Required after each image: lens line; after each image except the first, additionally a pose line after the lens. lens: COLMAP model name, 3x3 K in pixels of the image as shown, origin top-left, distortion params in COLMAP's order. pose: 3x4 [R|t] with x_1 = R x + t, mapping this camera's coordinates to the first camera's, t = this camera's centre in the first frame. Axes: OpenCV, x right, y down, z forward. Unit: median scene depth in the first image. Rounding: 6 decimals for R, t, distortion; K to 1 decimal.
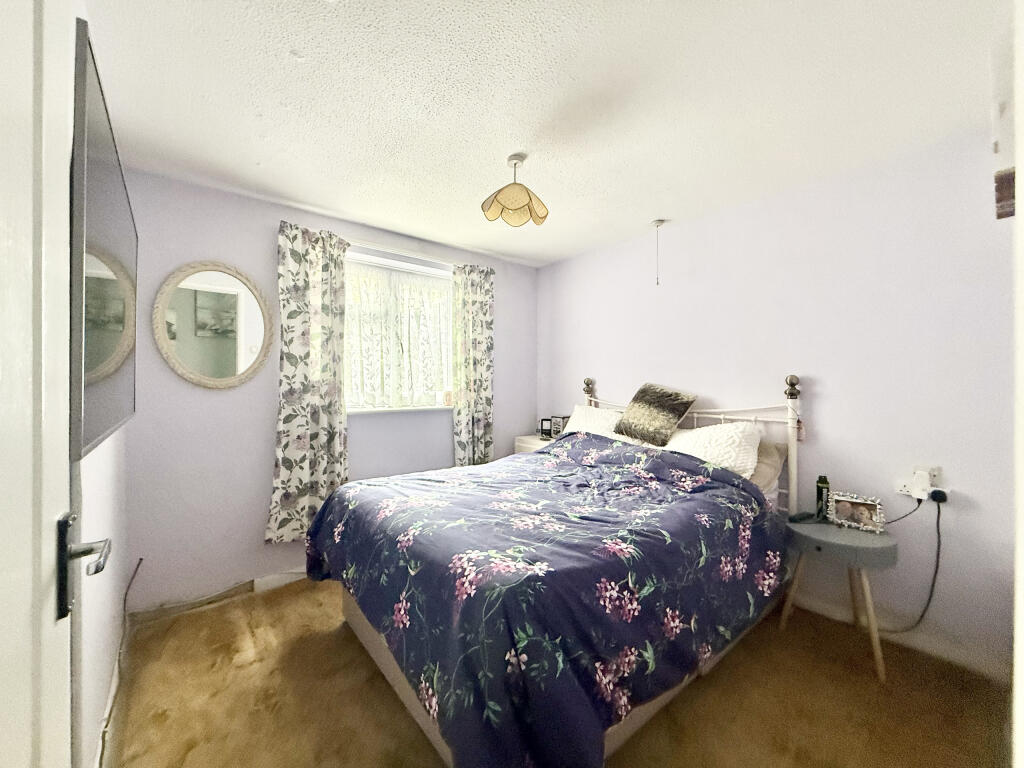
lens RADIAL K [[407.2, 0, 509.7], [0, 407.2, 384.9], [0, 0, 1]] dist [0.000735, -0.000003]
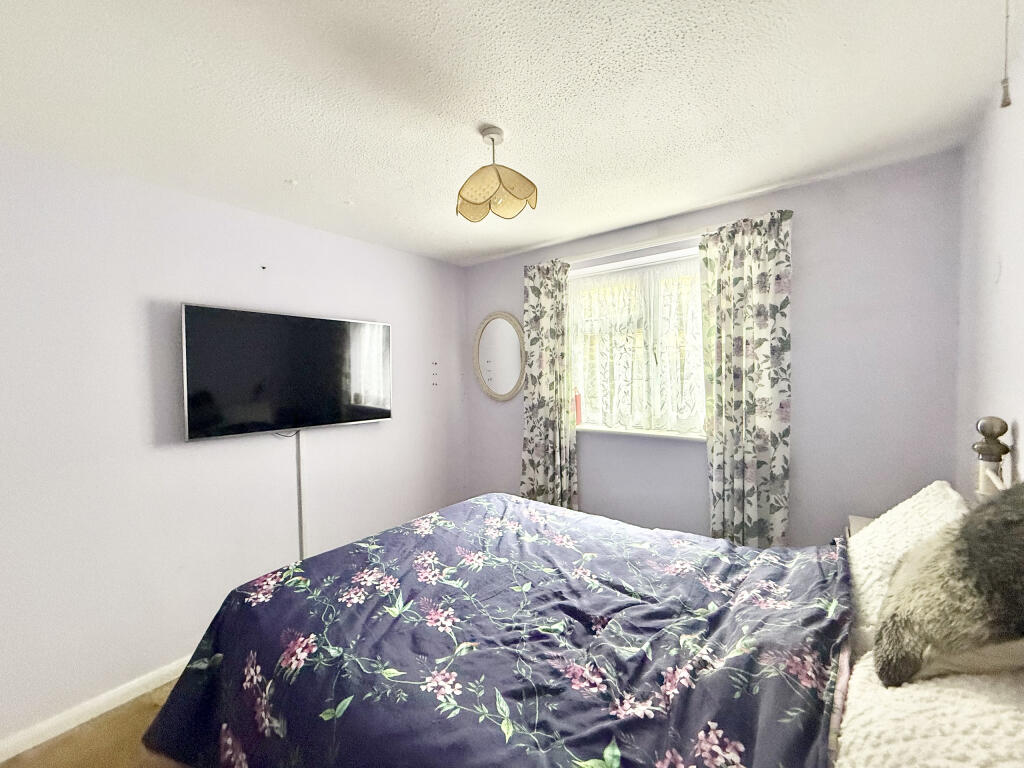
lens RADIAL K [[407.2, 0, 509.7], [0, 407.2, 384.9], [0, 0, 1]] dist [0.000735, -0.000003]
pose [[0.206113, 0.025164, -0.978205, 0.582094], [0.009434, 0.999572, 0.027701, -0.075155], [0.978483, -0.014938, 0.205787, 0.645139]]
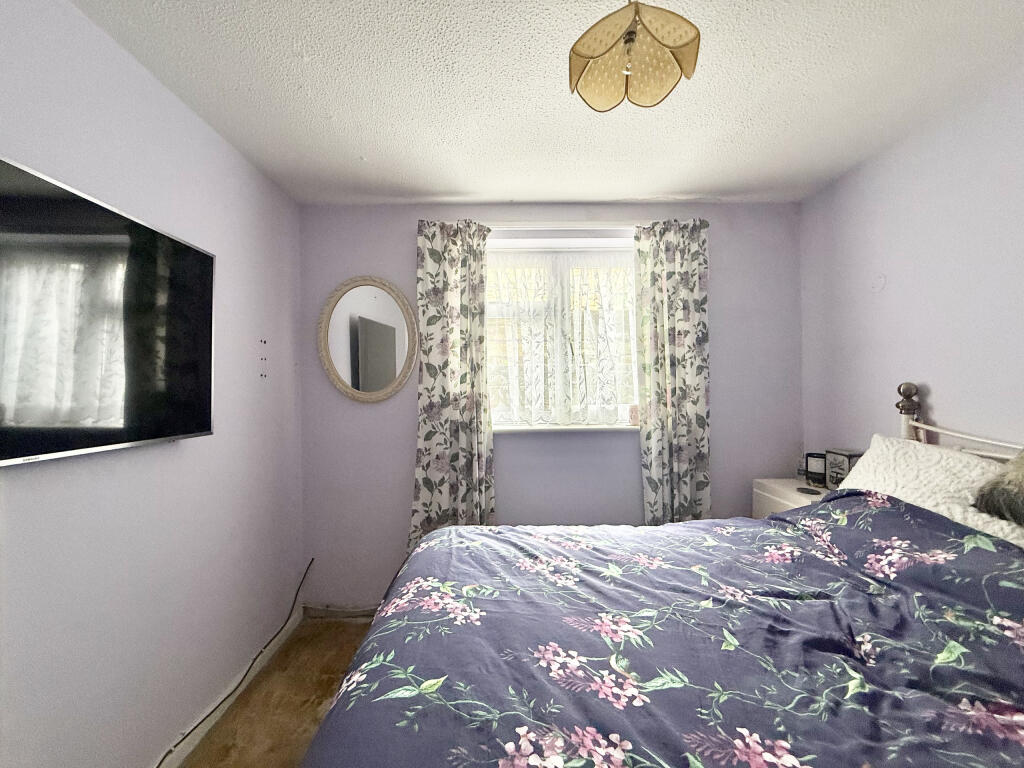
lens RADIAL K [[407.2, 0, 509.7], [0, 407.2, 384.9], [0, 0, 1]] dist [0.000735, -0.000003]
pose [[0.781439, -0.015130, -0.623798, 0.154791], [0.008795, 0.999874, -0.013234, -0.015273], [0.623919, 0.004855, 0.781474, 0.377613]]
